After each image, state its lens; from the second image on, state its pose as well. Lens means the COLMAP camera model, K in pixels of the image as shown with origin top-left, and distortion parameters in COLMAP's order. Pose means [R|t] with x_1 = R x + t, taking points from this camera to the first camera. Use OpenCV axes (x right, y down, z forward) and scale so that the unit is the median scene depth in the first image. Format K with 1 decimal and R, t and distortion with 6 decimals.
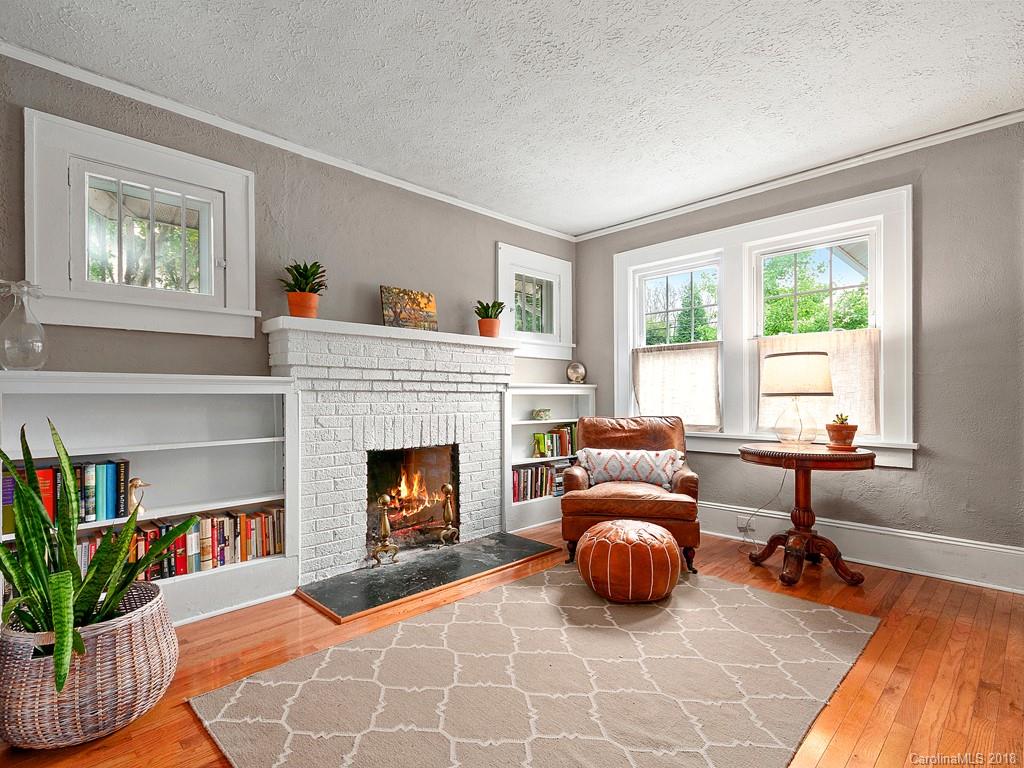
lens RADIAL K [[514.6, 0, 514.1], [0, 514.6, 389.6], [0, 0, 1]] dist [0.000843, 0.000206]
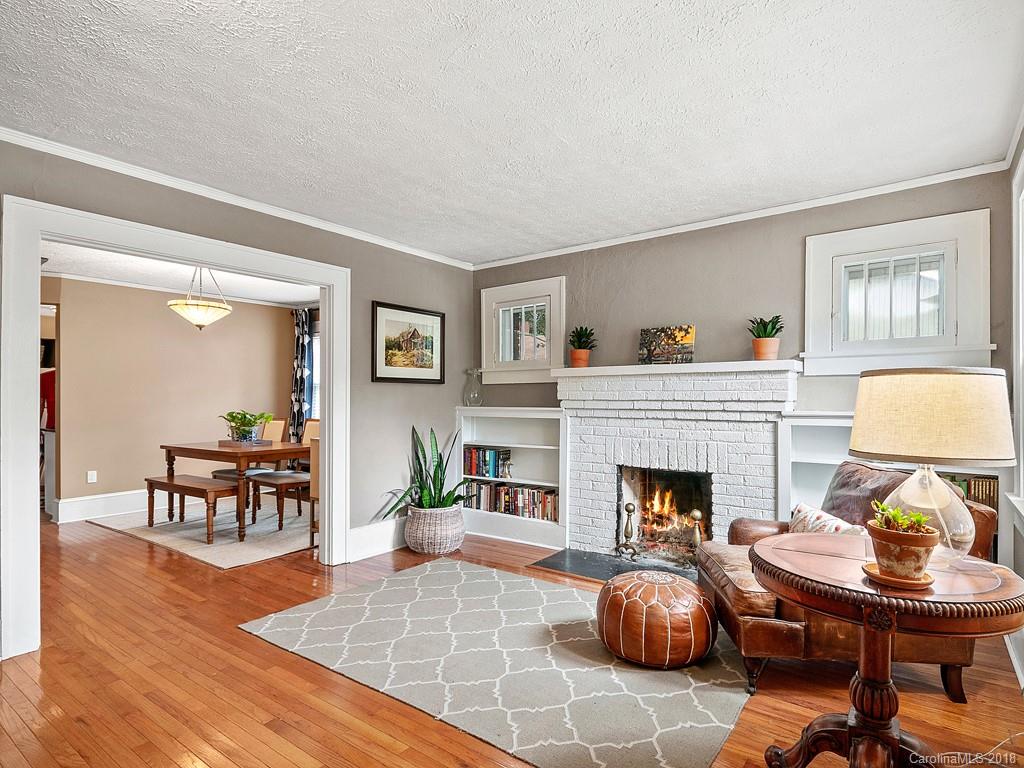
lens RADIAL K [[553.7, 0, 512.0], [0, 553.7, 384.0], [0, 0, 1]] dist [0.000031, -0.000057]
pose [[0.145122, -0.019596, -0.989220, 0.974032], [0.014388, 0.999740, -0.017694, -0.056617], [0.989309, -0.011665, 0.145366, 0.514830]]
